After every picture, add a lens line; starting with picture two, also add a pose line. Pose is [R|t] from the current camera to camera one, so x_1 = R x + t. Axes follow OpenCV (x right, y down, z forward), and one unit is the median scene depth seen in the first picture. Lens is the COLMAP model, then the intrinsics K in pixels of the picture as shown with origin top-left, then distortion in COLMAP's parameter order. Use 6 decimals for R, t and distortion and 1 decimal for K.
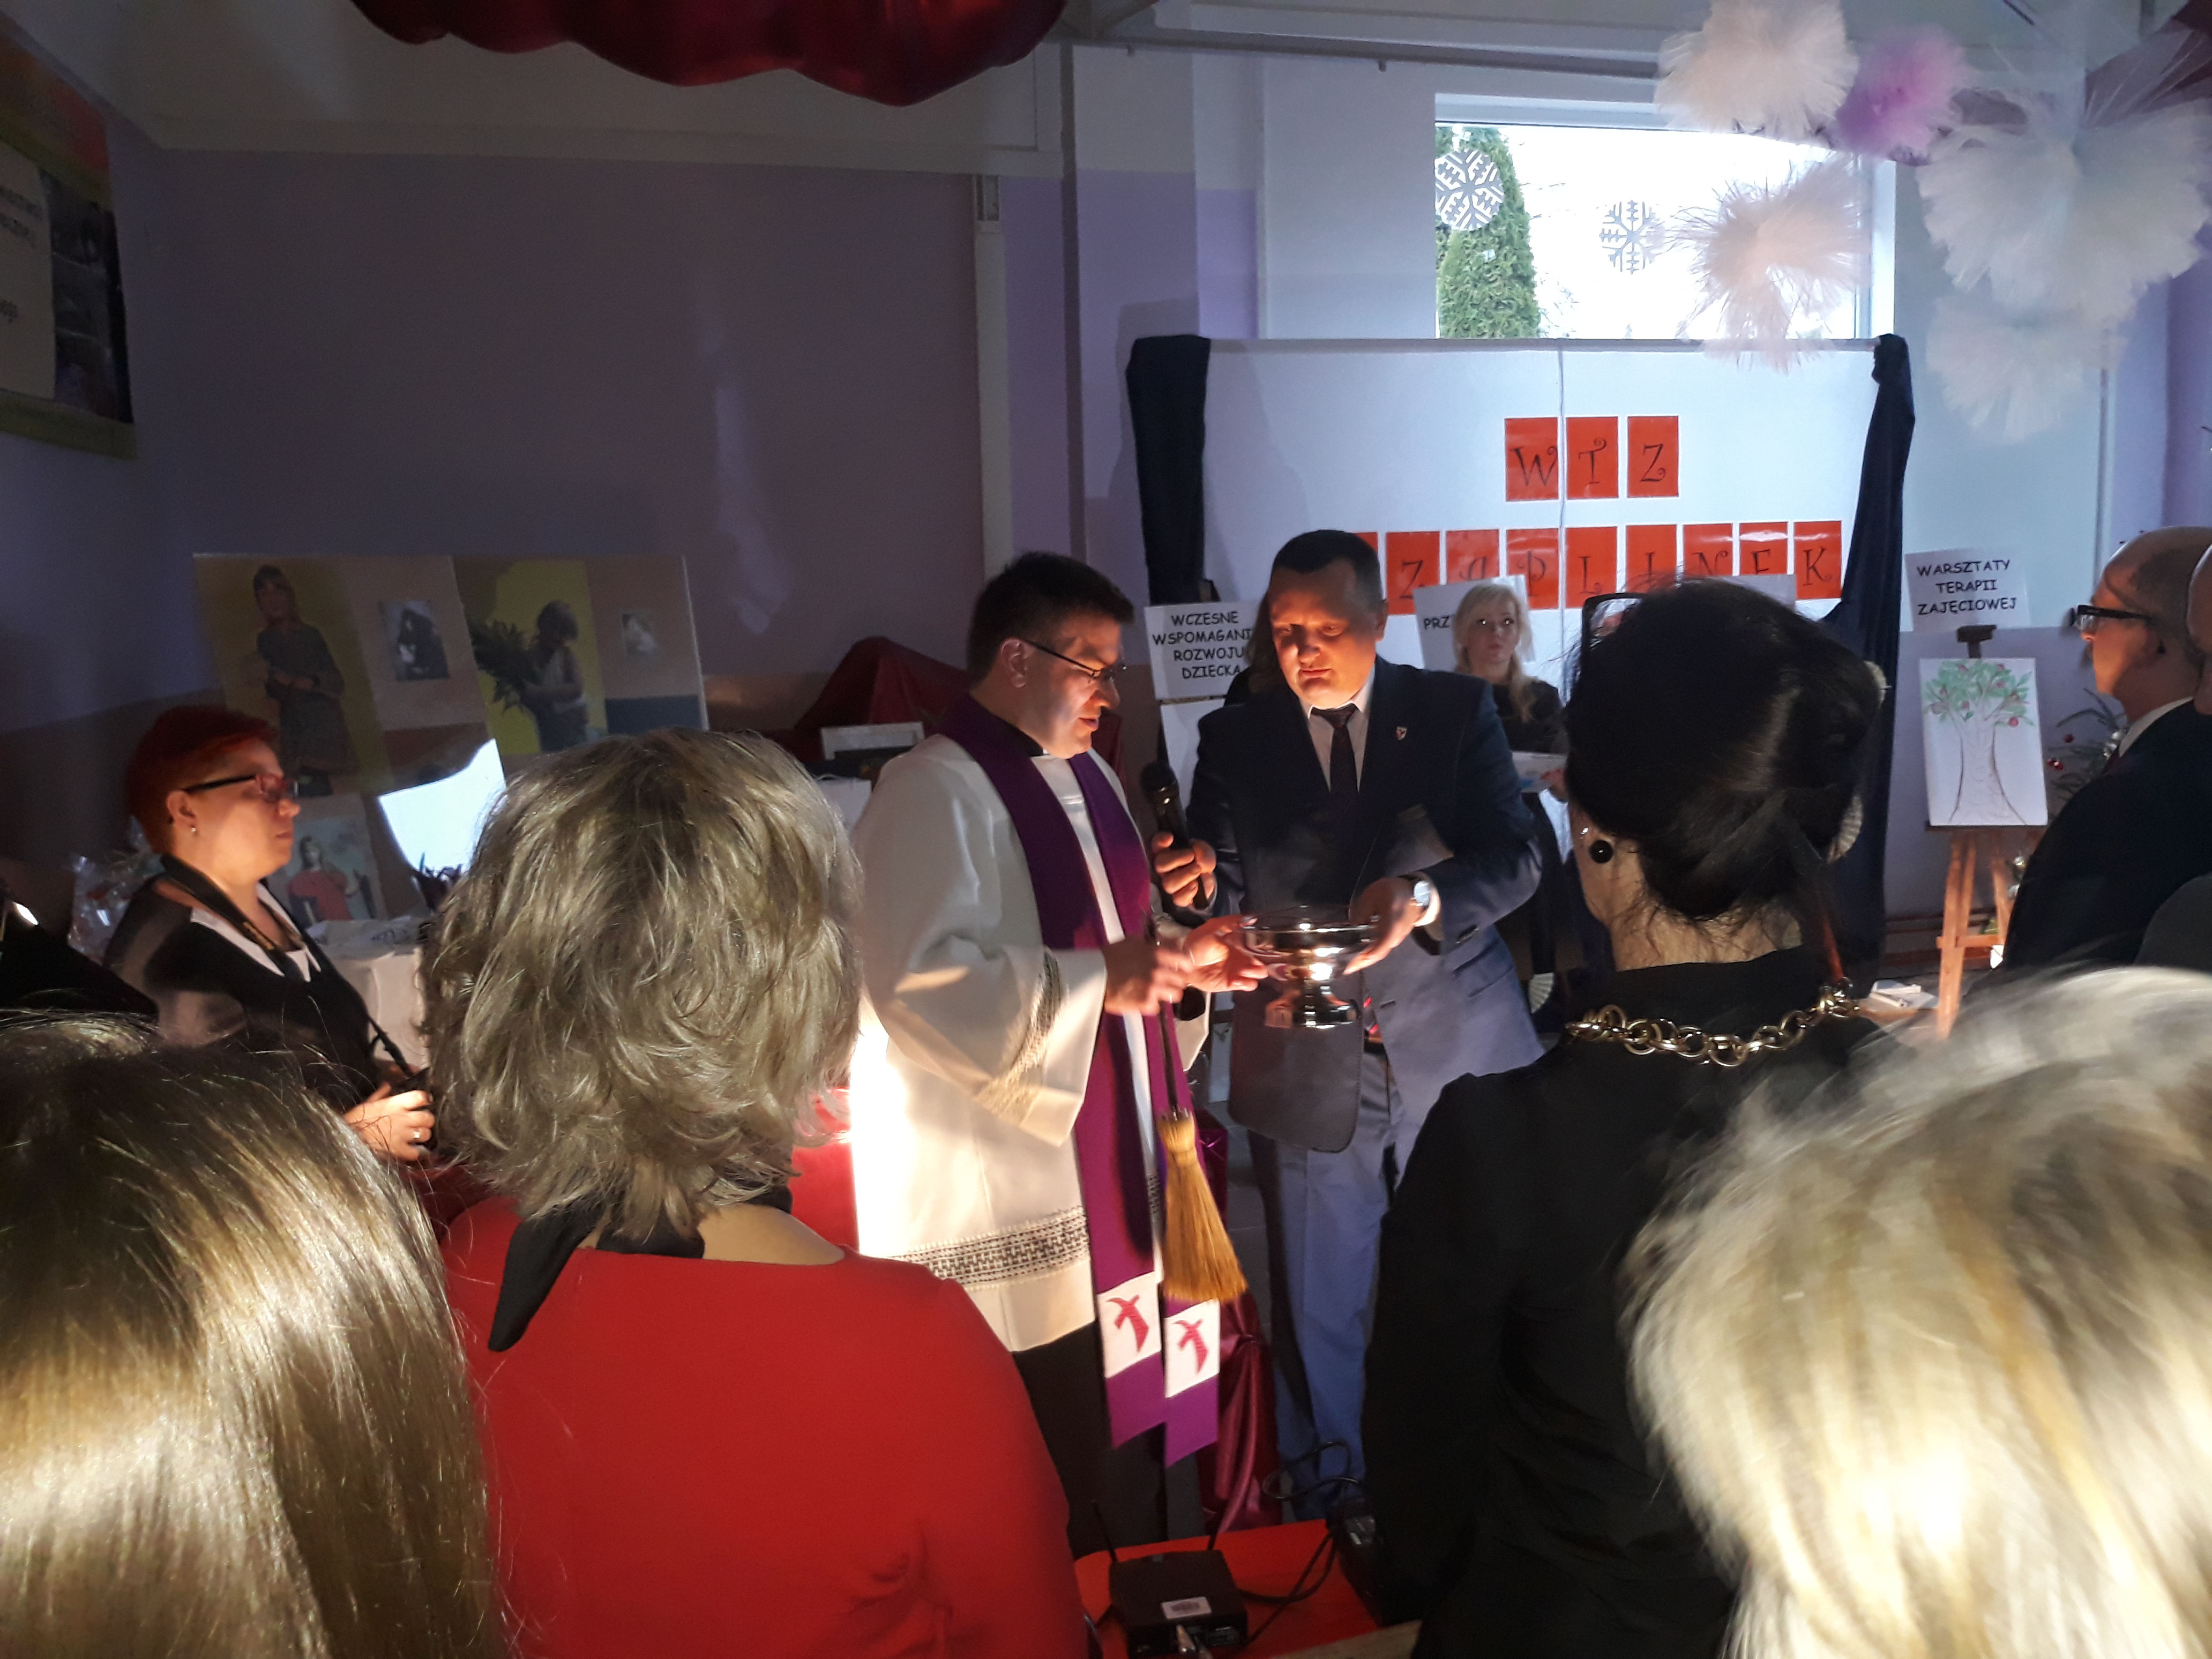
lens RADIAL K [[1764.1, 0, 1106.0], [0, 1764.1, 829.5], [0, 0, 1]] dist [0.022773, -0.123077]
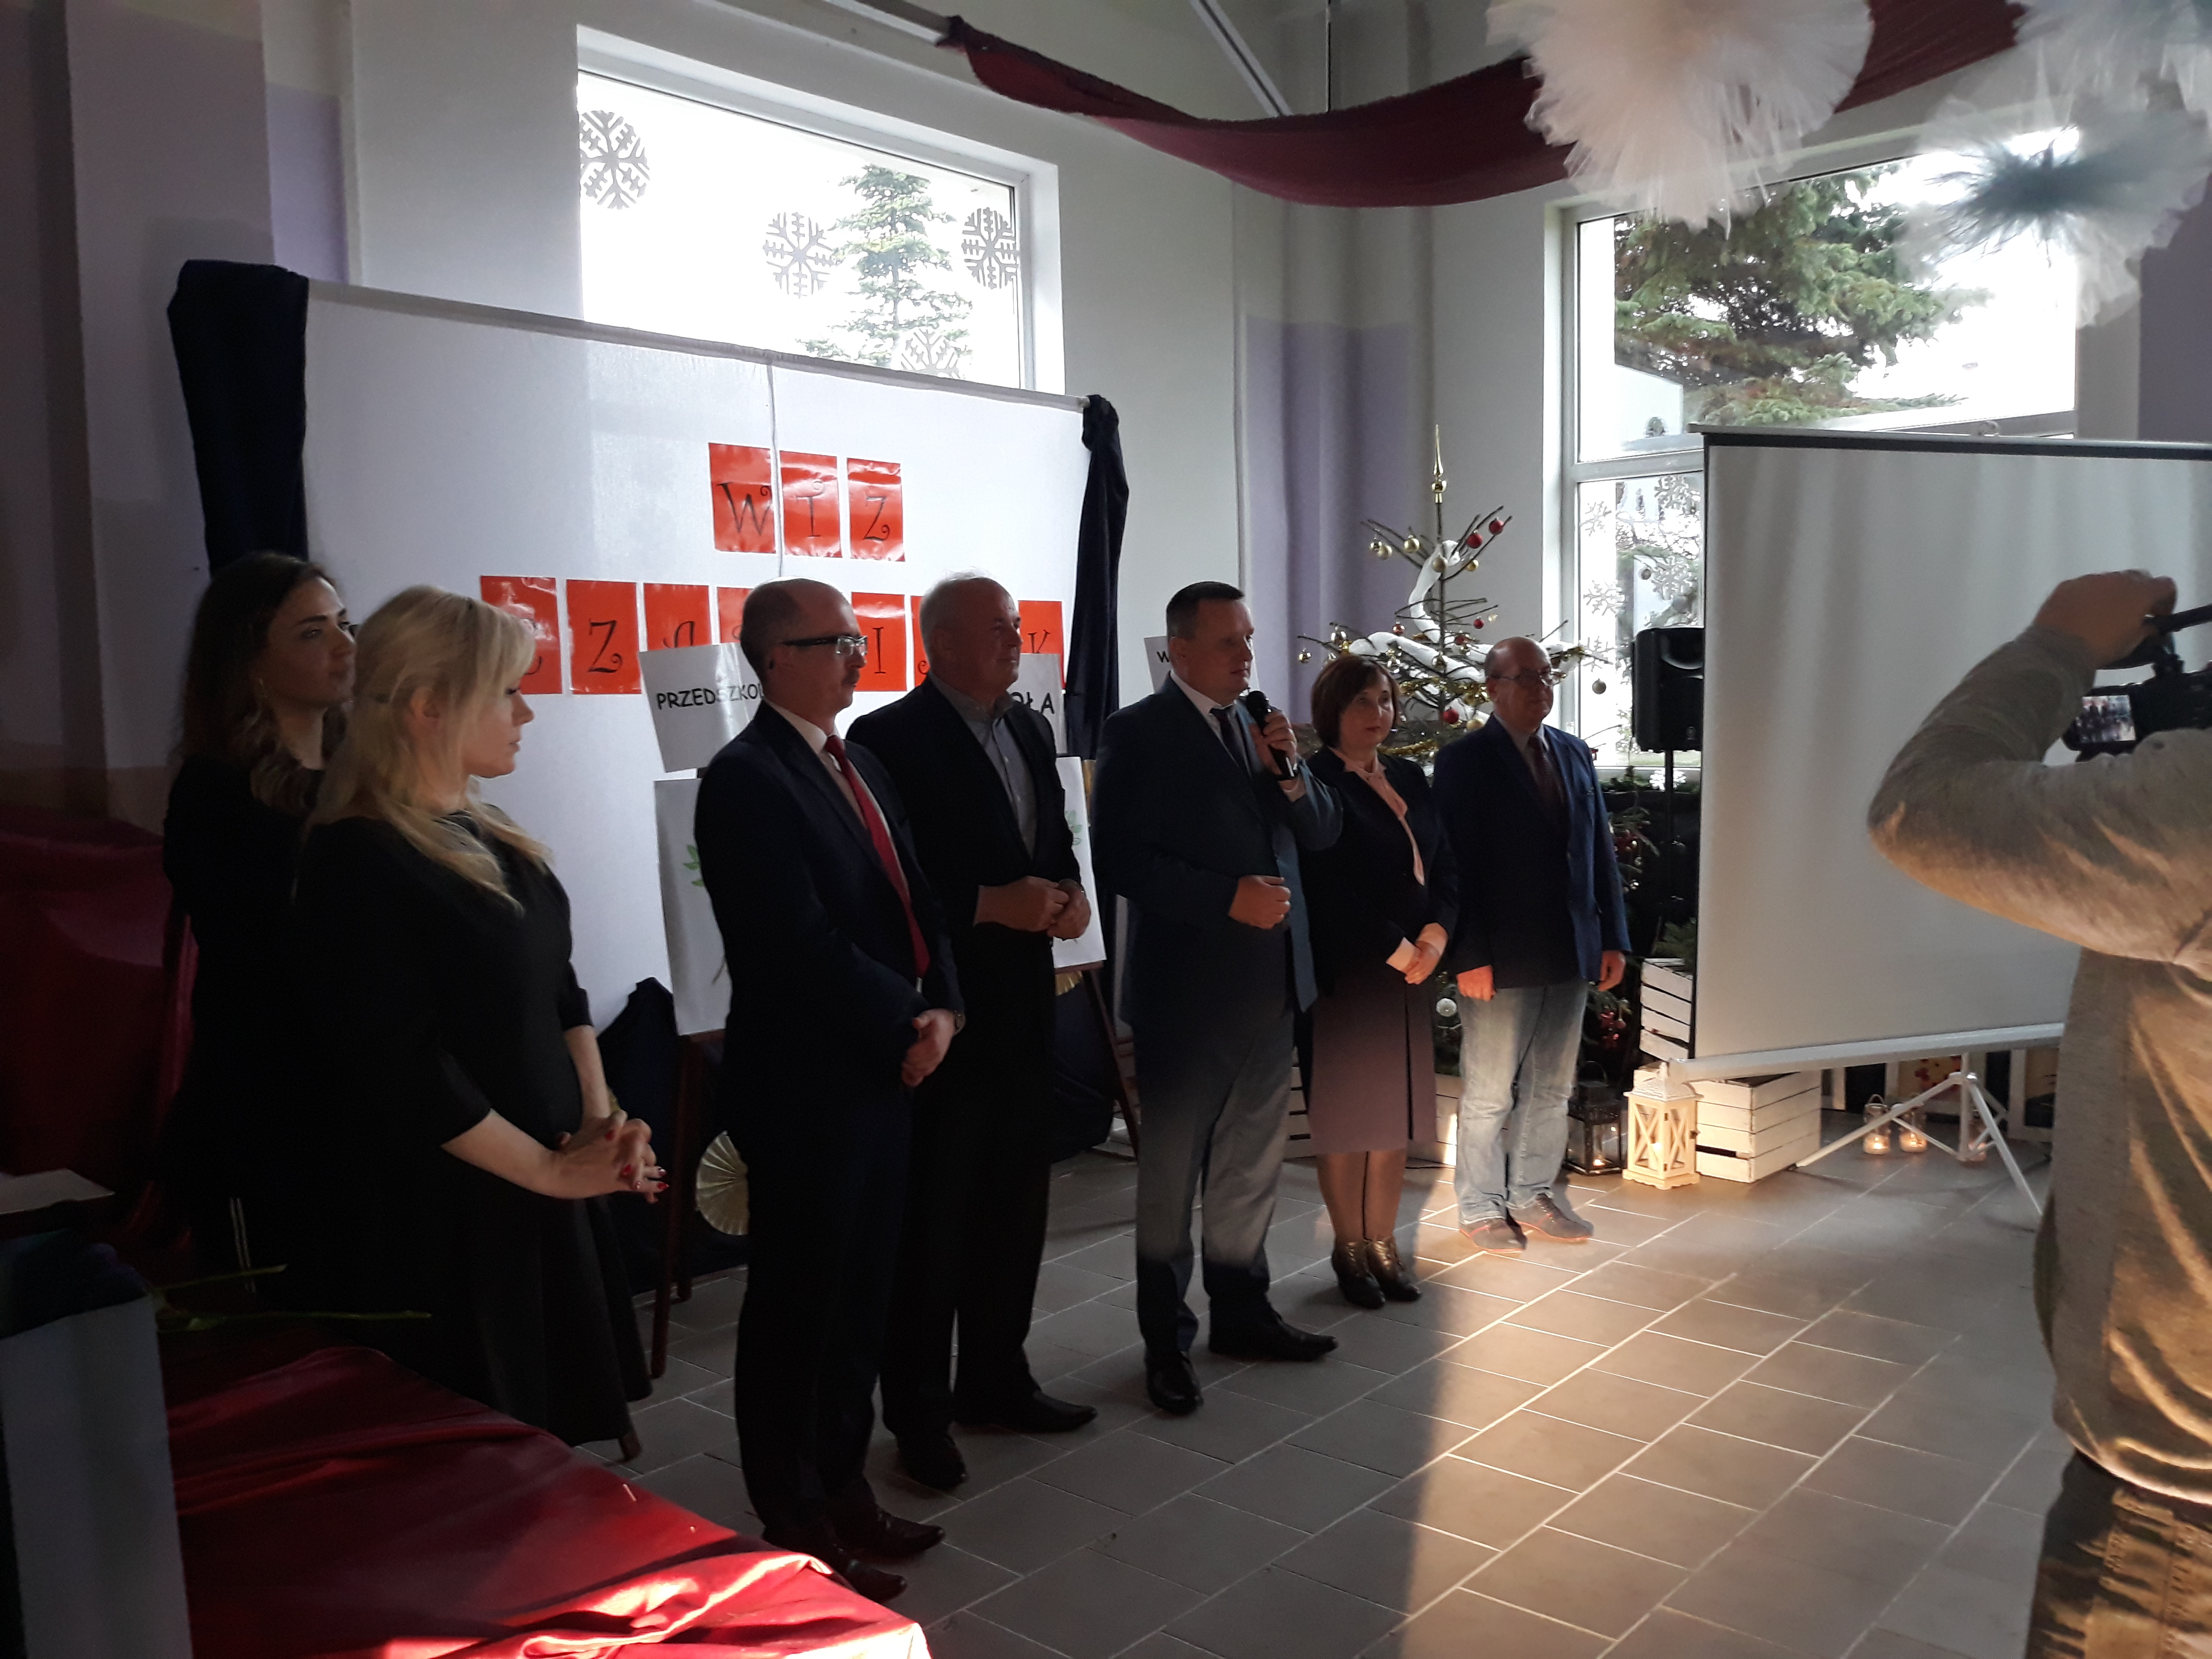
lens RADIAL K [[1764.1, 0, 1106.0], [0, 1764.1, 829.5], [0, 0, 1]] dist [0.022773, -0.123077]
pose [[0.828842, -0.023442, 0.558992, -0.061019], [0.060169, 0.997062, -0.047402, -0.018604], [-0.556239, 0.072923, 0.827817, 0.274412]]
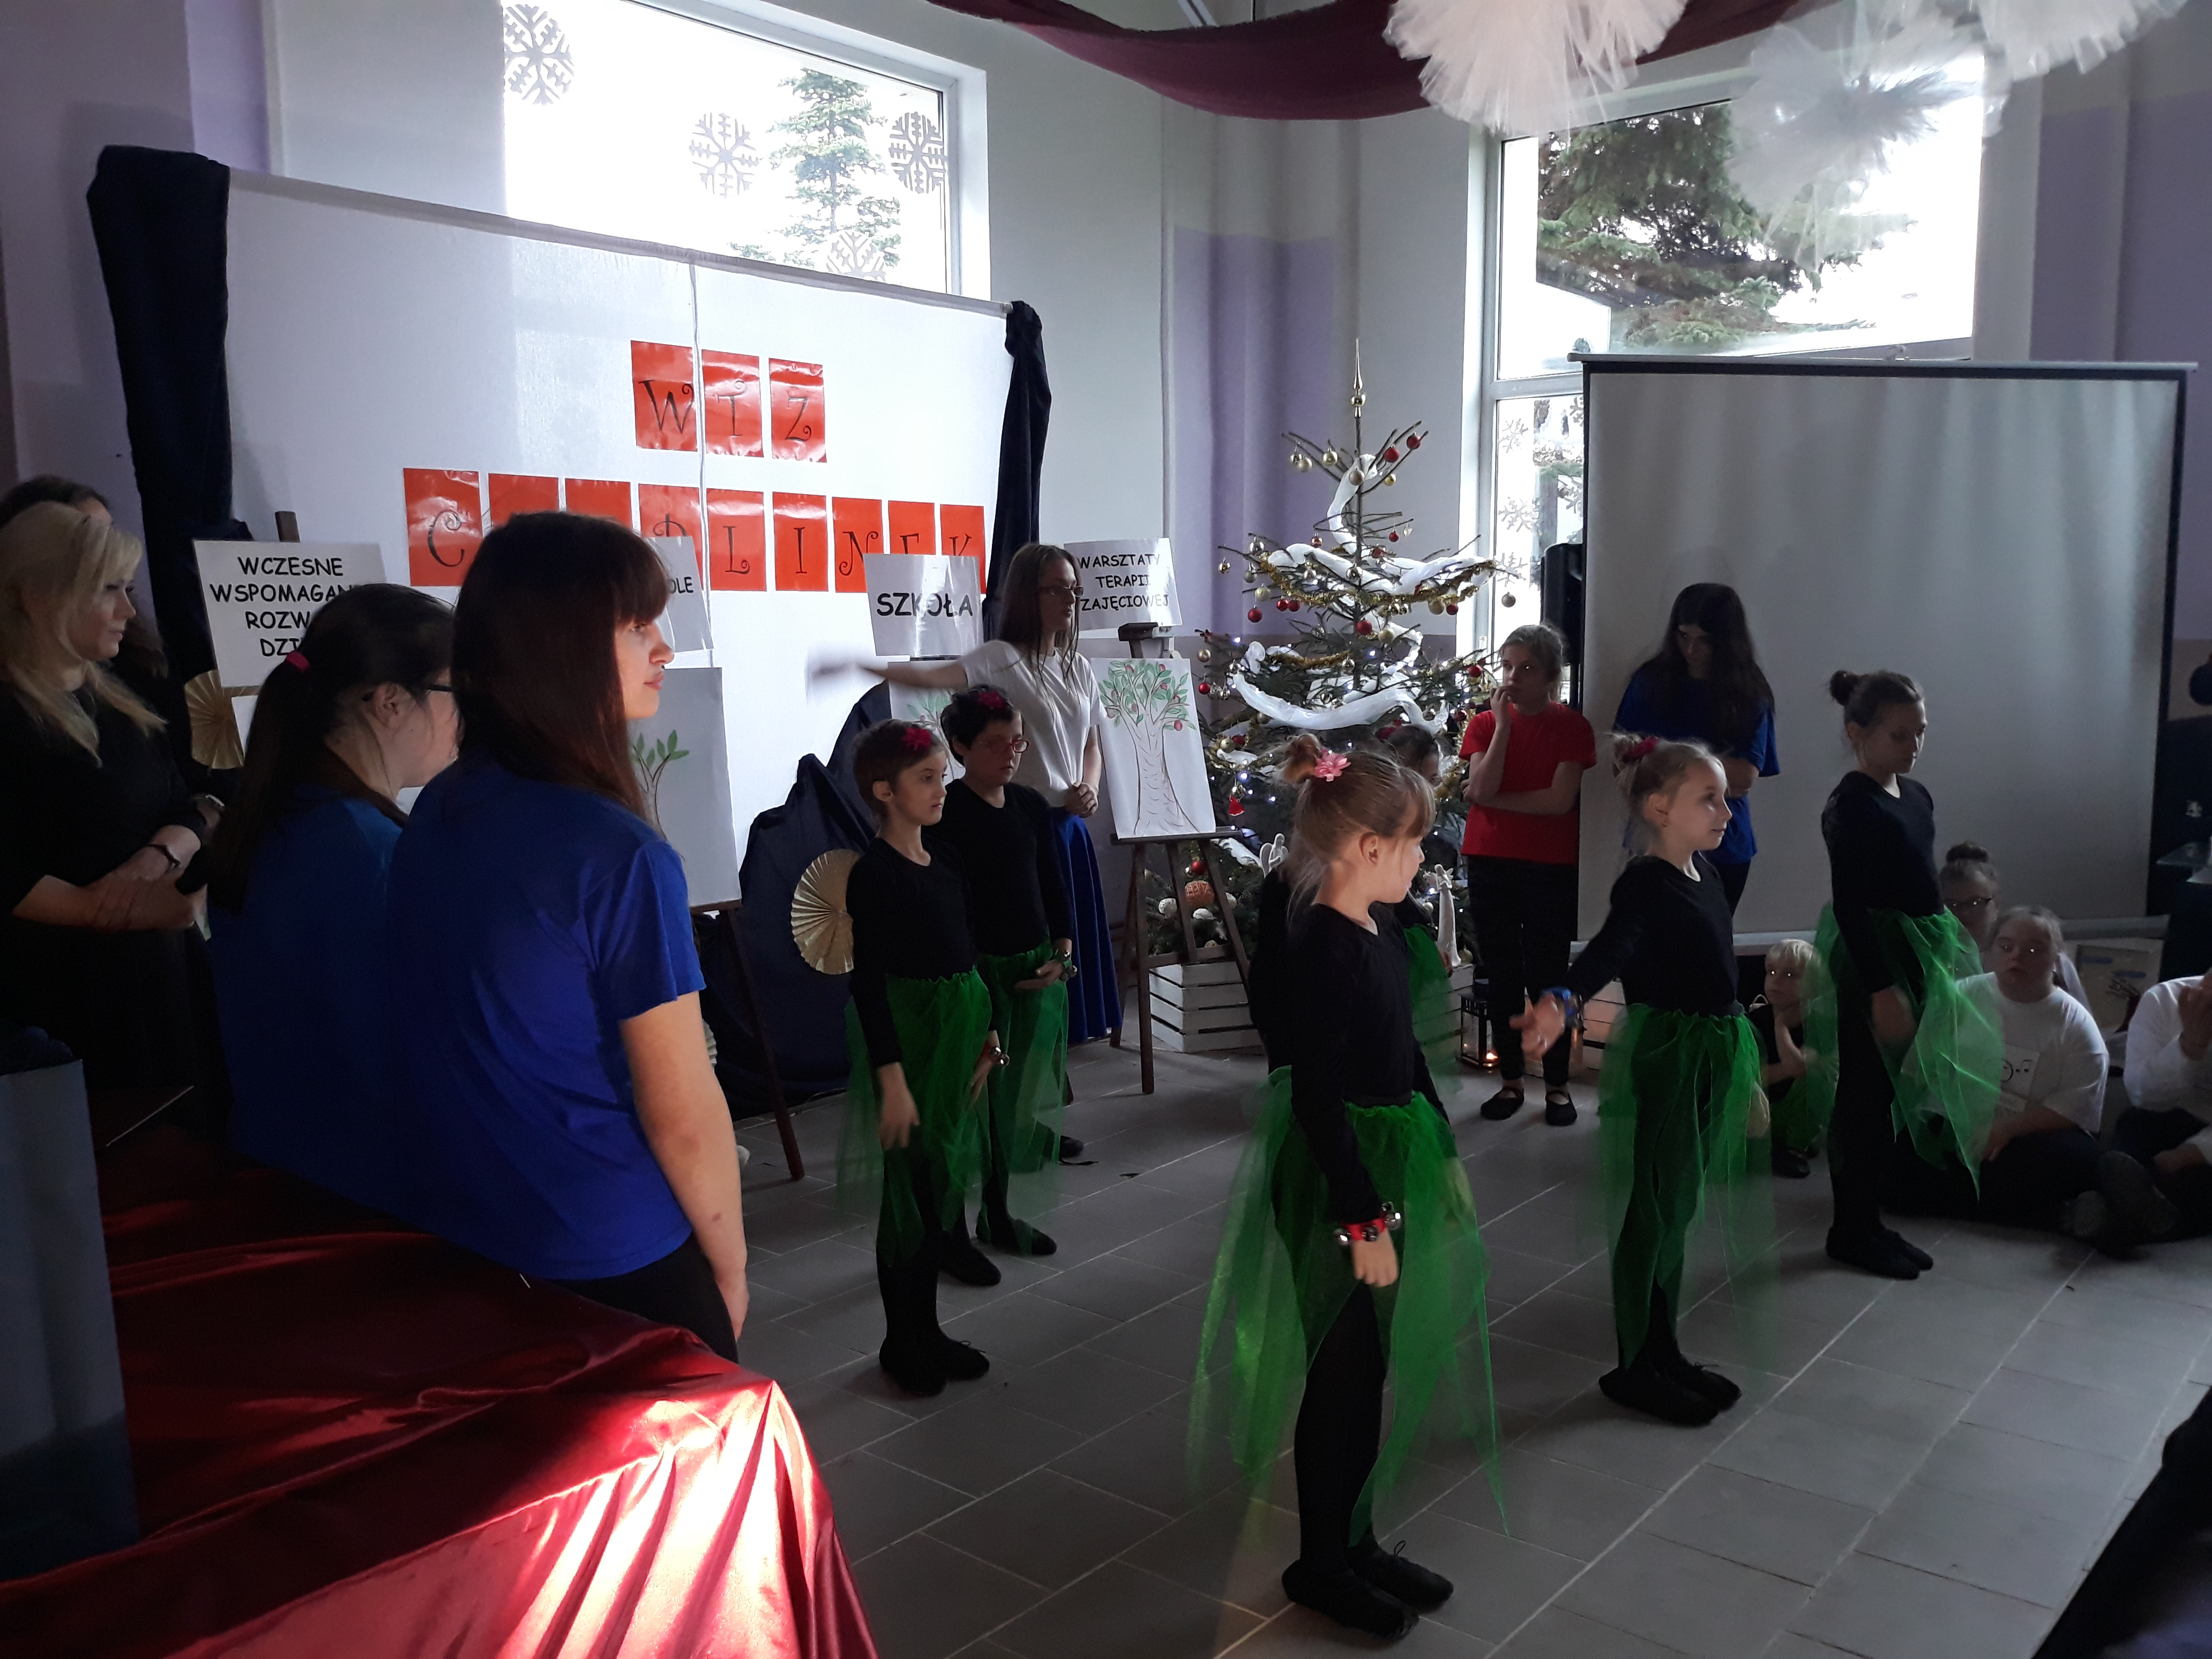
lens RADIAL K [[1755.6, 0, 1090.8], [0, 1755.6, 834.3], [0, 0, 1]] dist [0.010164, -0.064821]
pose [[0.815229, -0.040795, 0.577701, -0.062357], [0.047646, 0.998859, 0.003299, -0.008099], [-0.577176, 0.024835, 0.816242, 0.249088]]
